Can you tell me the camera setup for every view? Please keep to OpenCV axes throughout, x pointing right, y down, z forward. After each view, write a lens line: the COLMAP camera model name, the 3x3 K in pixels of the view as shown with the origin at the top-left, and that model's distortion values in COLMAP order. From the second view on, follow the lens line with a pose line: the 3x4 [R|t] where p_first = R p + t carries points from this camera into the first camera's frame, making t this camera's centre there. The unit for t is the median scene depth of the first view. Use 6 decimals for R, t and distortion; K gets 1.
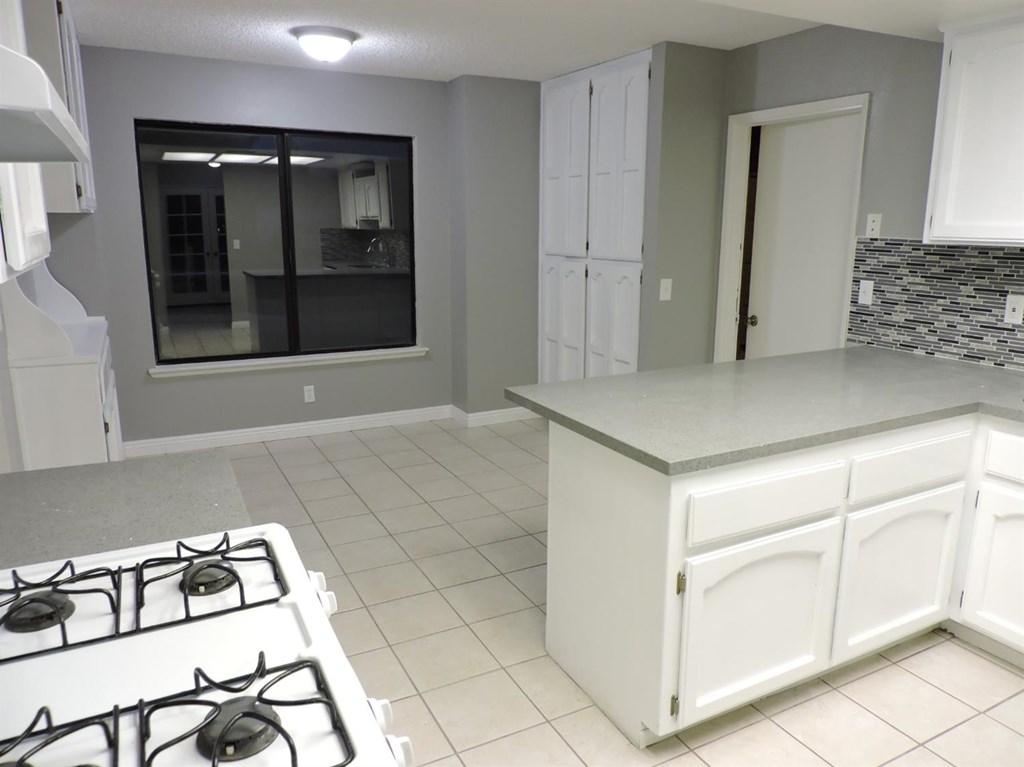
lens RADIAL K [[724.1, 0, 513.7], [0, 724.1, 382.7], [0, 0, 1]] dist [-0.028703, 0.018884]
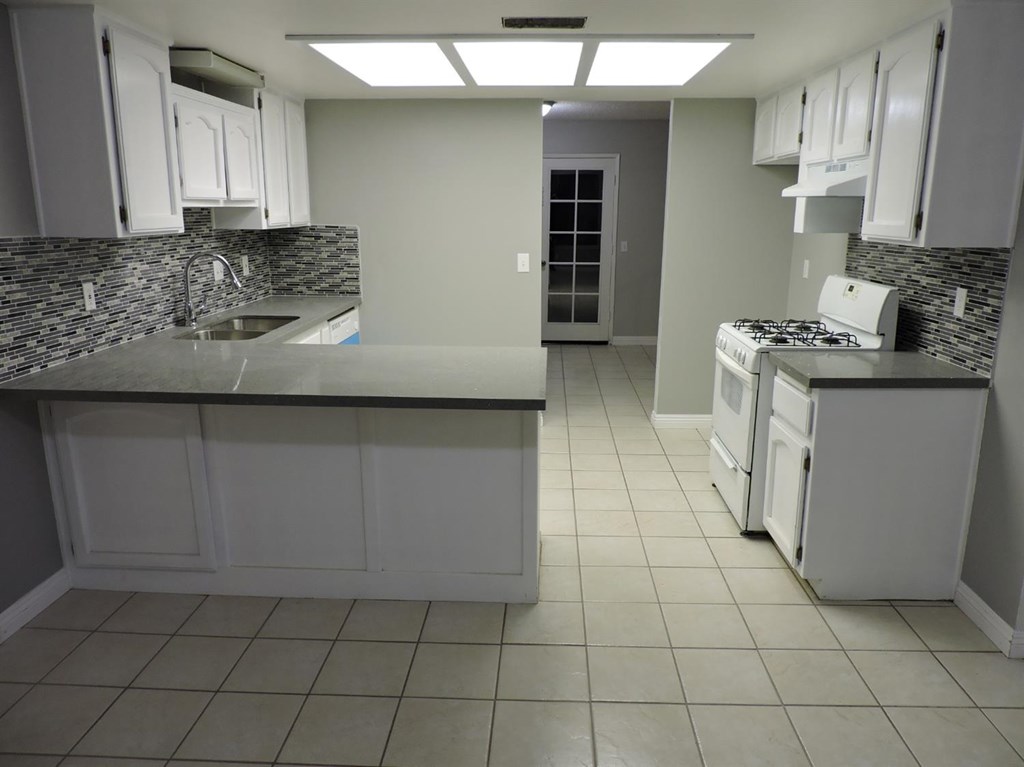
lens RADIAL K [[724.1, 0, 513.7], [0, 724.1, 380.9], [0, 0, 1]] dist [-0.028703, 0.018884]
pose [[-0.860519, -0.129615, 0.492653, -0.354688], [0.100733, 0.904698, 0.413974, -0.342531], [-0.499359, 0.405859, -0.765454, 1.453234]]
